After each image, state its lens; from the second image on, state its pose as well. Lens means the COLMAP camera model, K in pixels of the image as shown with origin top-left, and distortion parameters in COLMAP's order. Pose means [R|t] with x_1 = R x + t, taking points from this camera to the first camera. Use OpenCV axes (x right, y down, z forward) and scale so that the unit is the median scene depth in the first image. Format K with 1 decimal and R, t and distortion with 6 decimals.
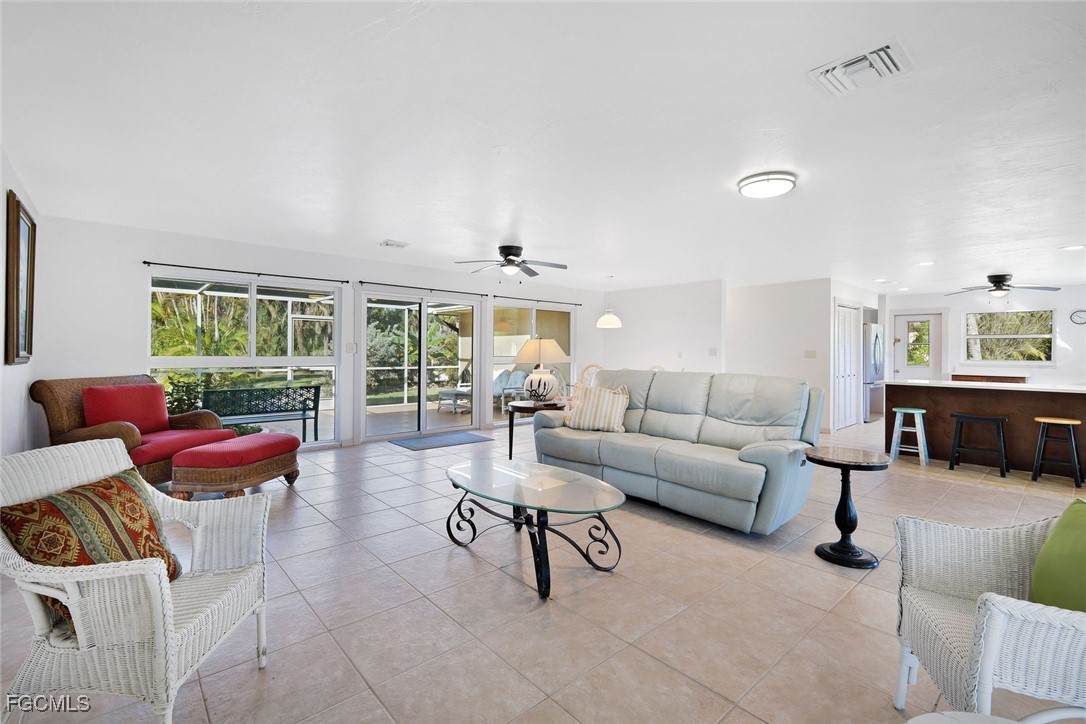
lens RADIAL K [[480.2, 0, 548.9], [0, 480.2, 353.1], [0, 0, 1]] dist [0.002314, 0.000344]
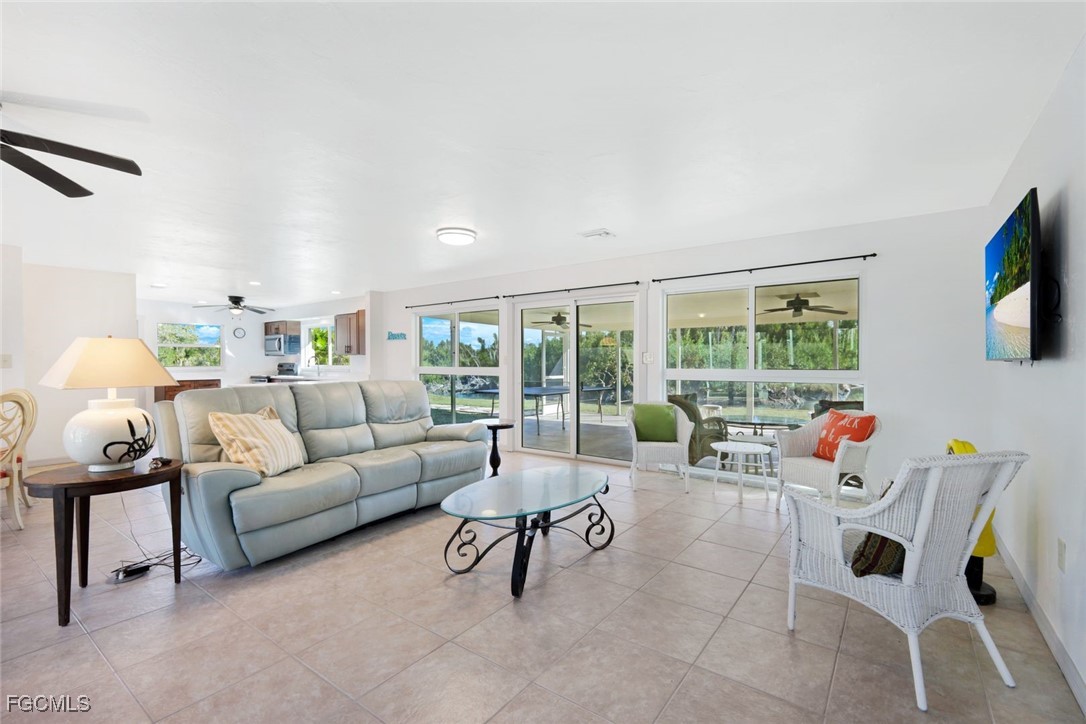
lens RADIAL K [[480.2, 0, 547.9], [0, 480.2, 362.6], [0, 0, 1]] dist [0.002314, 0.000344]
pose [[-0.218456, -0.009822, 0.975797, -0.764056], [0.002532, 0.999940, 0.010632, -0.008393], [-0.975843, 0.004794, -0.218418, 0.866069]]
